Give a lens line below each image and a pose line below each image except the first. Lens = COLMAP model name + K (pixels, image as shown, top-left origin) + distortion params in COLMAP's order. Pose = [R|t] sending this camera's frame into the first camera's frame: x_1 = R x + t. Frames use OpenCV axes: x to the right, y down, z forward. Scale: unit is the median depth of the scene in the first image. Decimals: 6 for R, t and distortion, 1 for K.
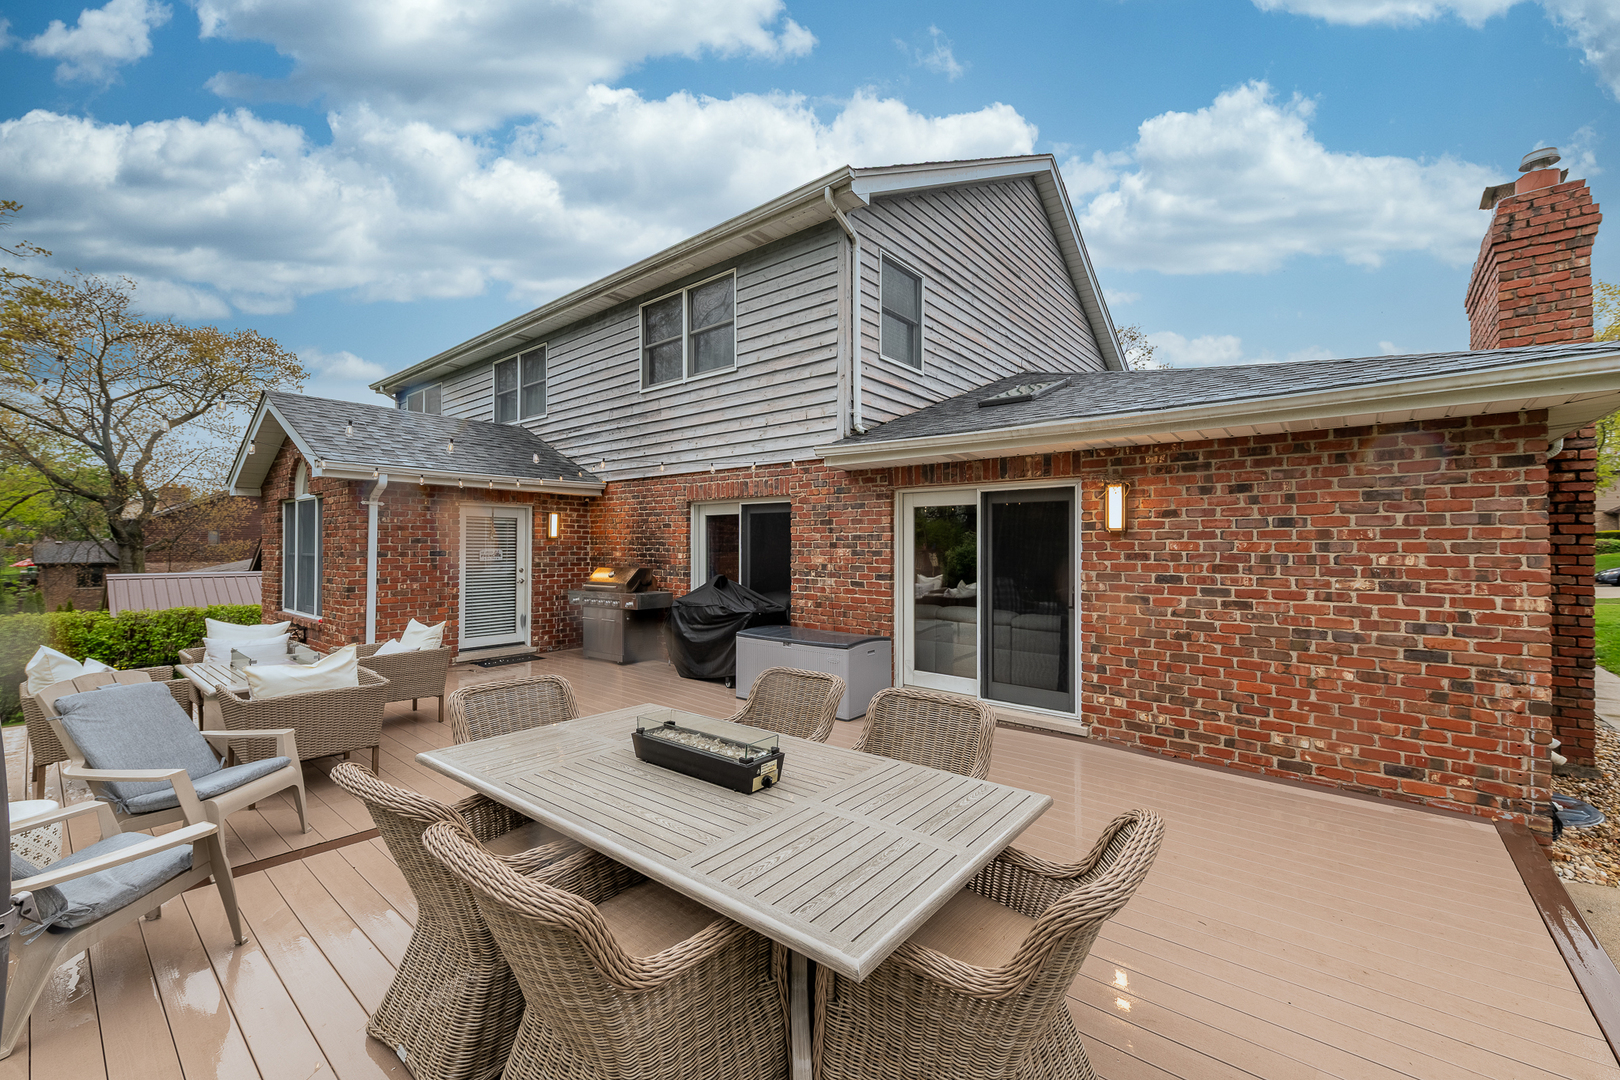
lens RADIAL K [[650.3, 0, 804.4], [0, 650.3, 547.9], [0, 0, 1]] dist [0.016607, -0.000216]
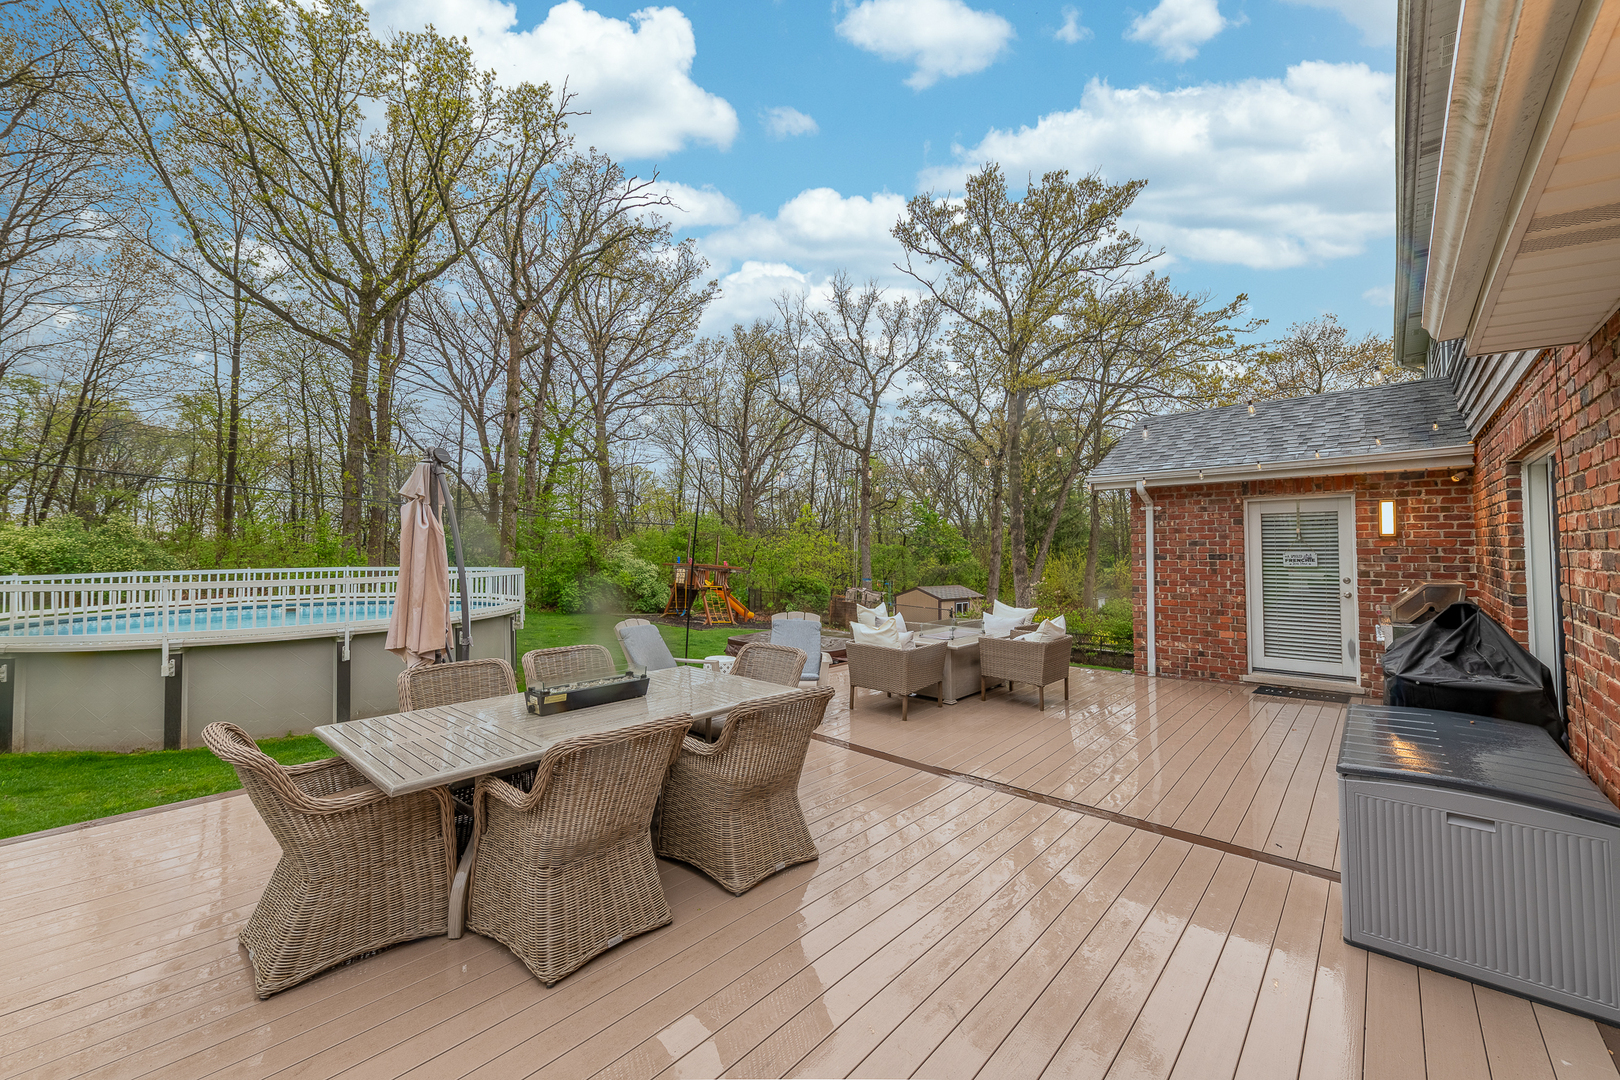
lens RADIAL K [[650.3, 0, 809.0], [0, 650.3, 533.3], [0, 0, 1]] dist [0.016607, -0.000216]
pose [[-0.036167, -0.029276, -0.998917, 0.411280], [0.000204, 0.999571, -0.029303, 0.002491], [0.999346, -0.001263, -0.036145, 0.495196]]
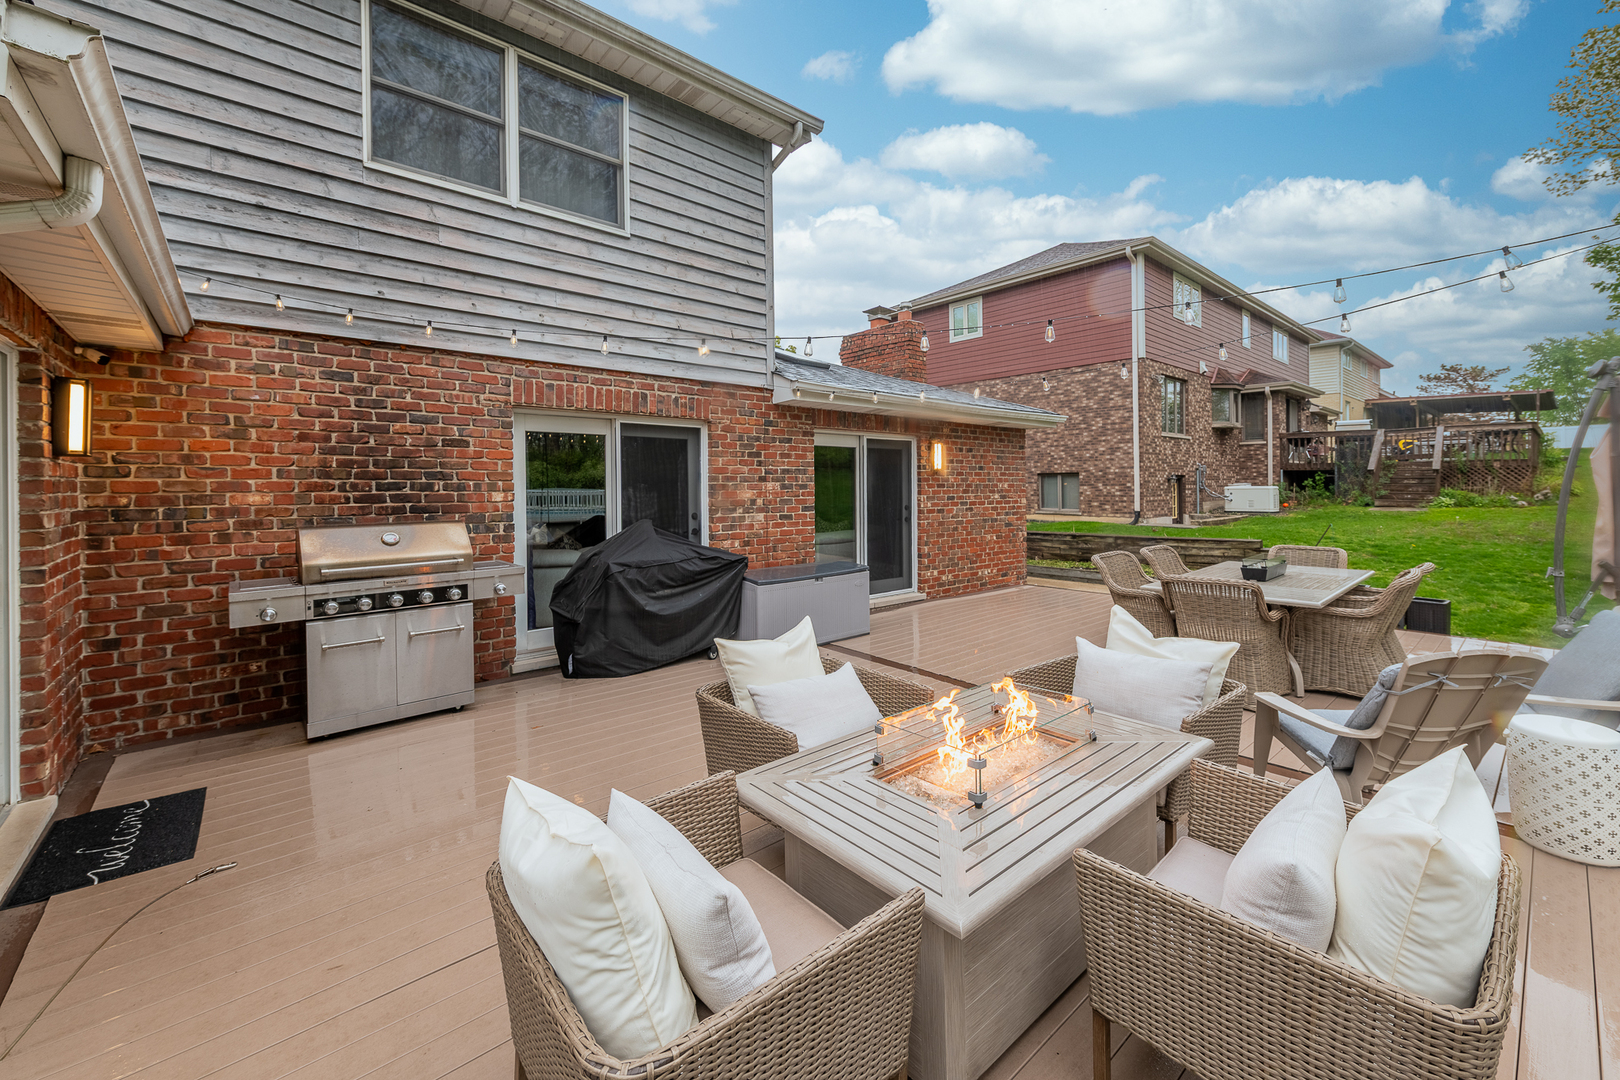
lens RADIAL K [[650.3, 0, 811.2], [0, 650.3, 492.7], [0, 0, 1]] dist [0.016607, -0.000216]
pose [[0.157294, -0.014250, 0.987449, -0.801602], [0.010551, 0.999863, 0.012749, 0.004143], [-0.987495, 0.008413, 0.157423, 0.695644]]
